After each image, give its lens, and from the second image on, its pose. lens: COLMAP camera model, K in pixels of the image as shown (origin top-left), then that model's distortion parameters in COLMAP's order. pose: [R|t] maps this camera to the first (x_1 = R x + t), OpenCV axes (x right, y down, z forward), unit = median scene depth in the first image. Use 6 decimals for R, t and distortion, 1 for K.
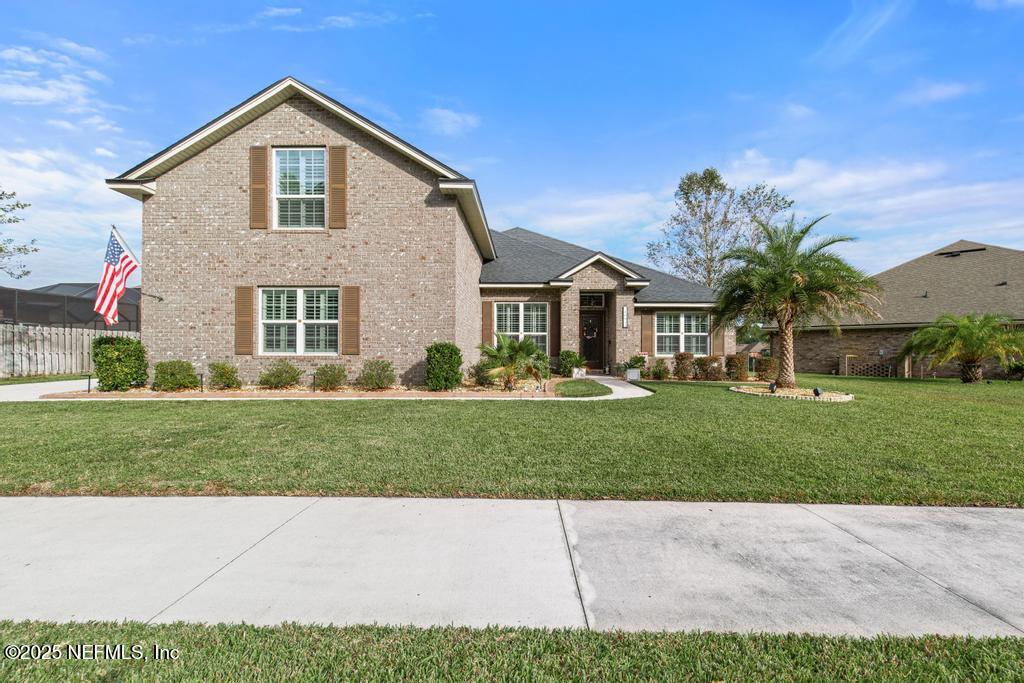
lens RADIAL K [[476.7, 0, 520.0], [0, 476.7, 353.3], [0, 0, 1]] dist [0.002455, 0.000554]
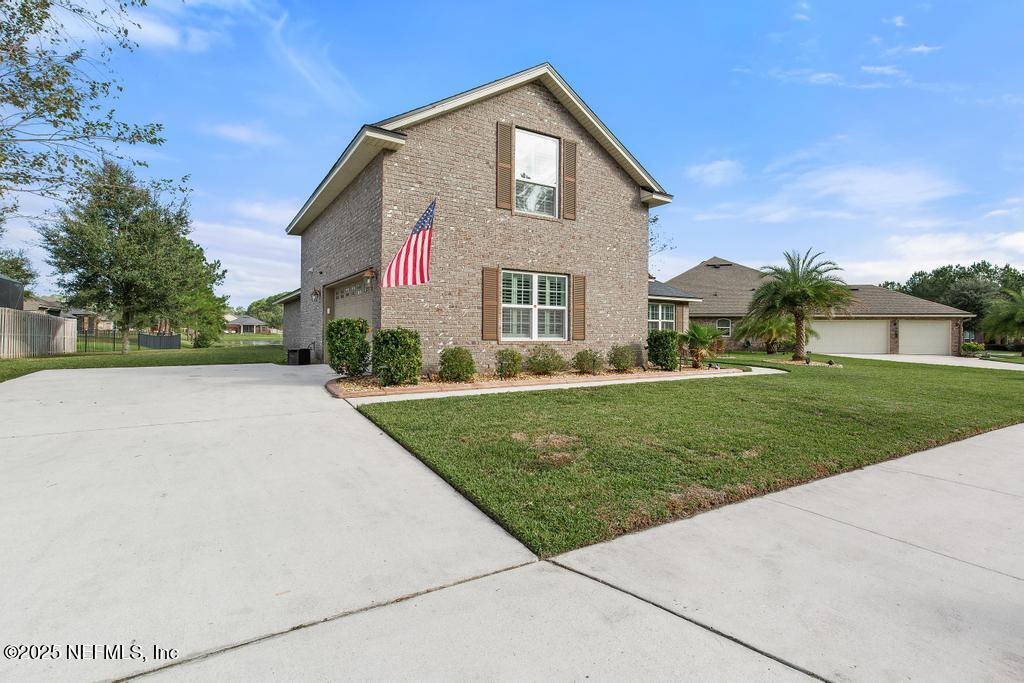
lens RADIAL K [[493.5, 0, 513.5], [0, 493.5, 328.1], [0, 0, 1]] dist [0.002852, 0.000890]
pose [[0.843240, 0.008987, 0.537462, -1.048248], [-0.007641, 0.999960, -0.004733, -0.016562], [-0.537483, -0.000116, 0.843275, 0.149968]]
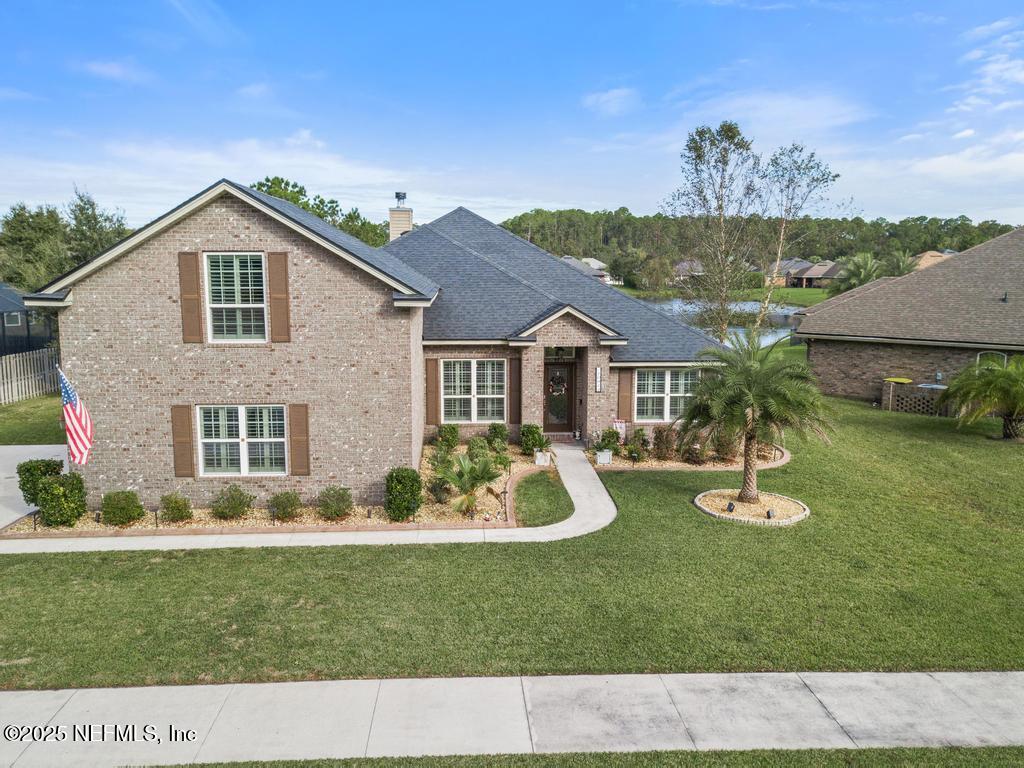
lens RADIAL K [[848.6, 0, 505.6], [0, 848.6, 384.7], [0, 0, 1]] dist [0.021124, -0.009574]
pose [[0.997662, -0.011316, 0.067392, -0.059954], [0.001087, 0.988696, 0.149927, -0.419572], [-0.068327, -0.149504, 0.986398, -0.653565]]
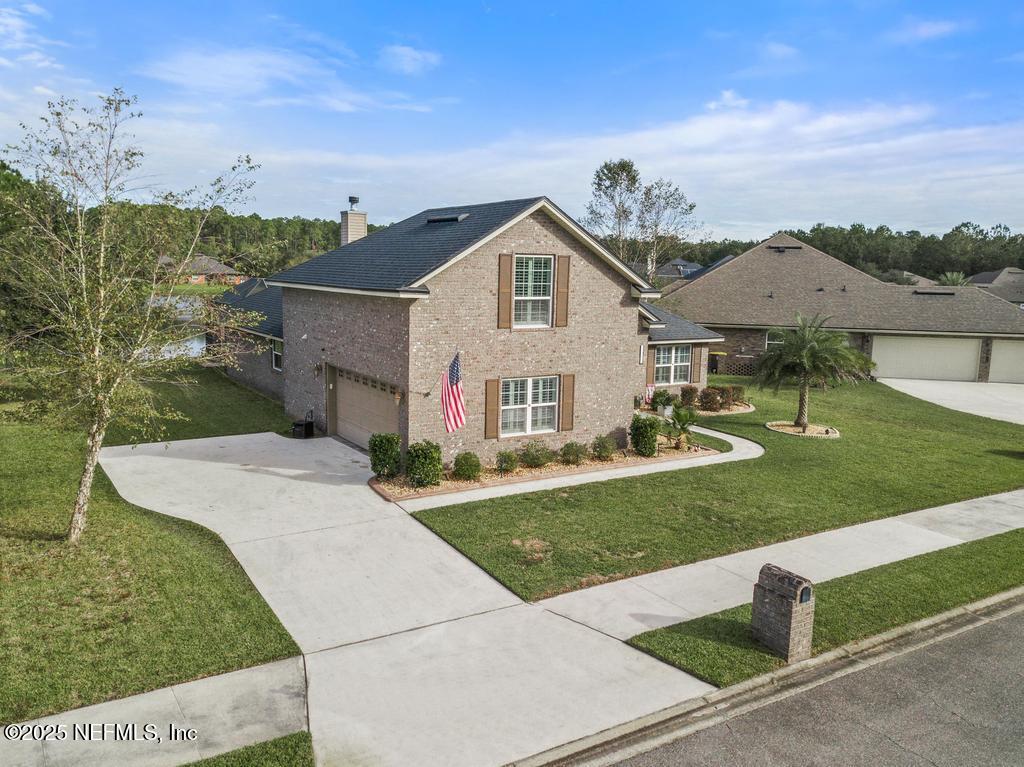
lens RADIAL K [[825.2, 0, 512.0], [0, 825.2, 383.5], [0, 0, 1]] dist [0.052738, -0.003754]
pose [[0.834360, -0.061108, 0.547822, -1.583662], [-0.023335, 0.989029, 0.145863, -0.410124], [-0.550725, -0.134486, 0.823781, -0.621541]]
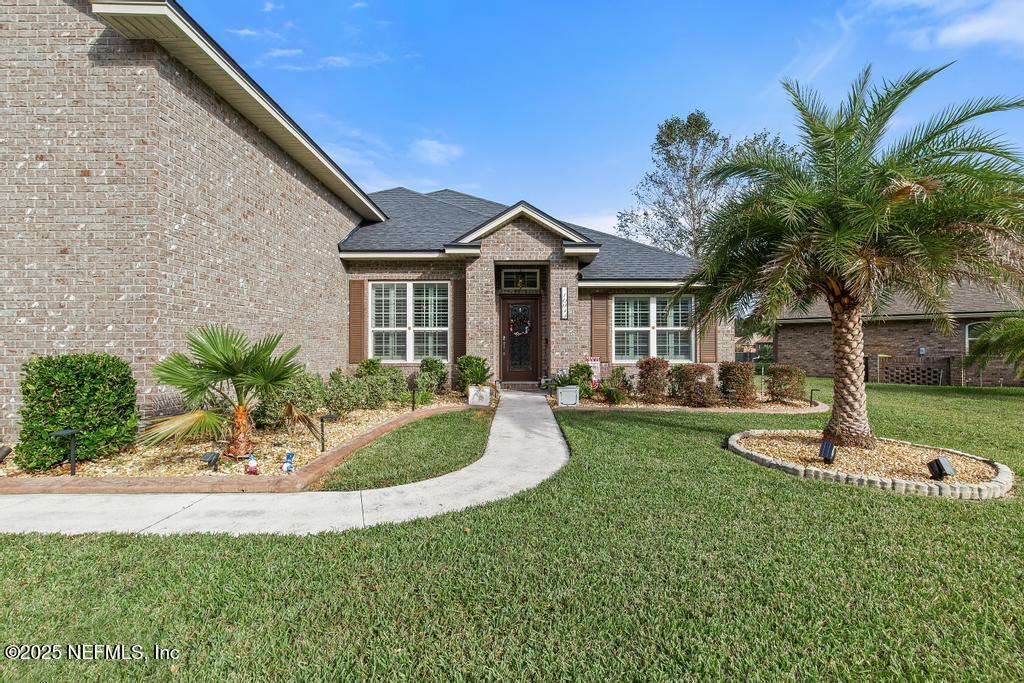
lens RADIAL K [[476.7, 0, 516.1], [0, 476.7, 341.4], [0, 0, 1]] dist [0.005084, 0.000203]
pose [[0.999968, -0.004493, 0.006635, 0.218593], [0.004562, 0.999935, -0.010495, -0.024984], [-0.006587, 0.010525, 0.999923, 0.512029]]
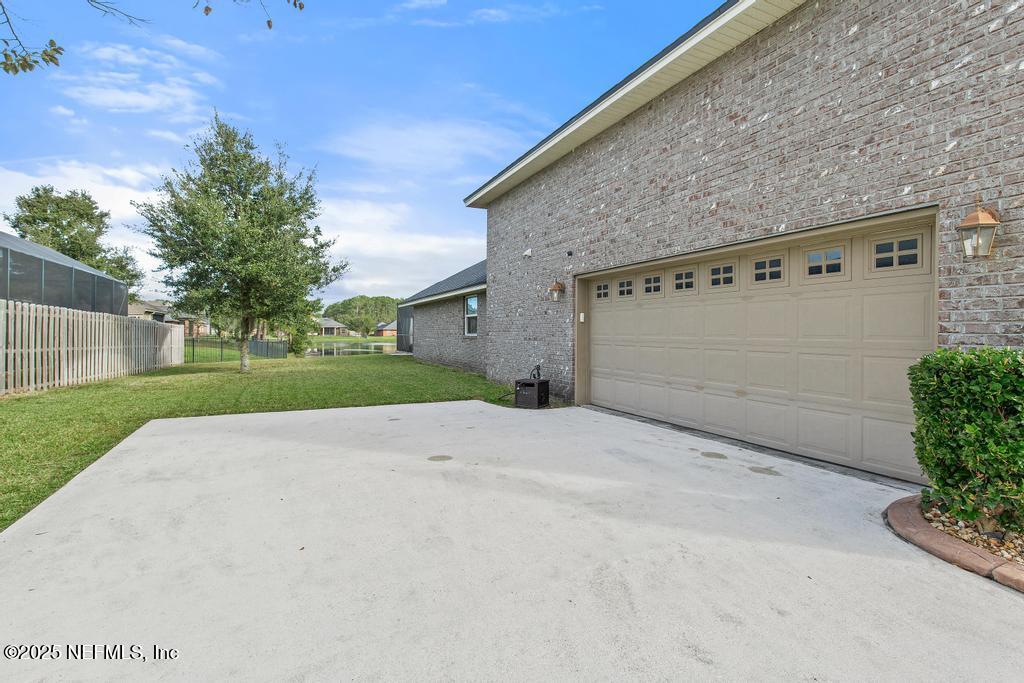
lens RADIAL K [[484.6, 0, 516.4], [0, 484.6, 336.4], [0, 0, 1]] dist [-0.000347, -0.000207]
pose [[0.897534, 0.003549, 0.440931, -1.186881], [-0.008828, 0.999912, 0.009922, -0.041021], [-0.440857, -0.012798, 0.897486, 0.864457]]
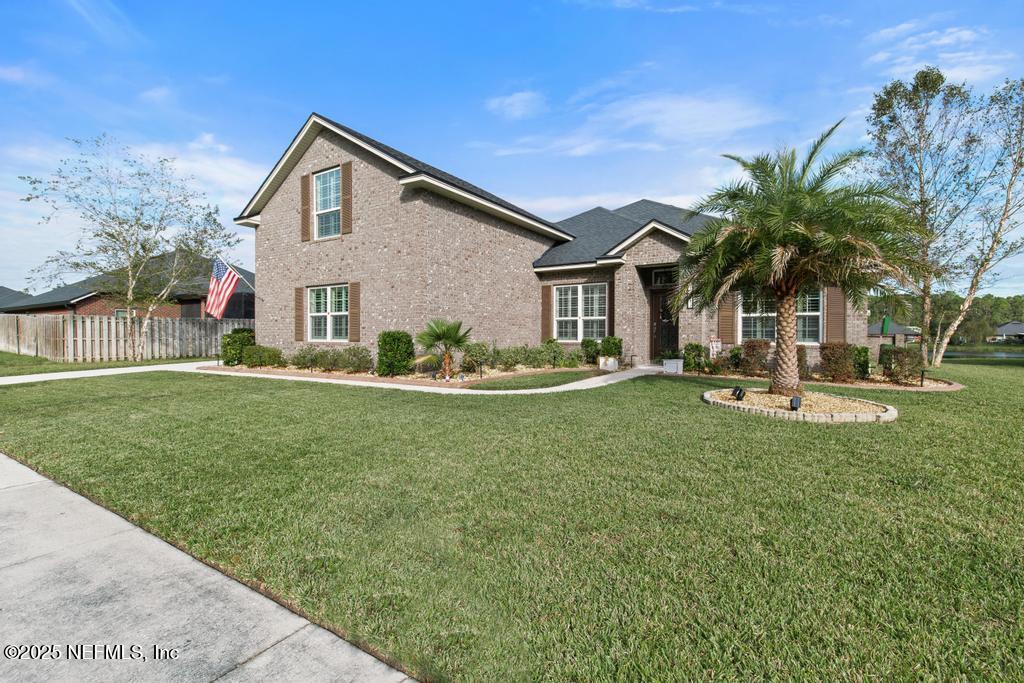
lens RADIAL K [[470.2, 0, 512.0], [0, 470.2, 341.5], [0, 0, 1]] dist [0.002890, 0.000403]
pose [[0.847854, 0.005360, -0.530202, 0.565733], [0.000470, 0.999941, 0.010861, -0.008912], [0.530229, -0.009458, 0.847802, 0.229830]]
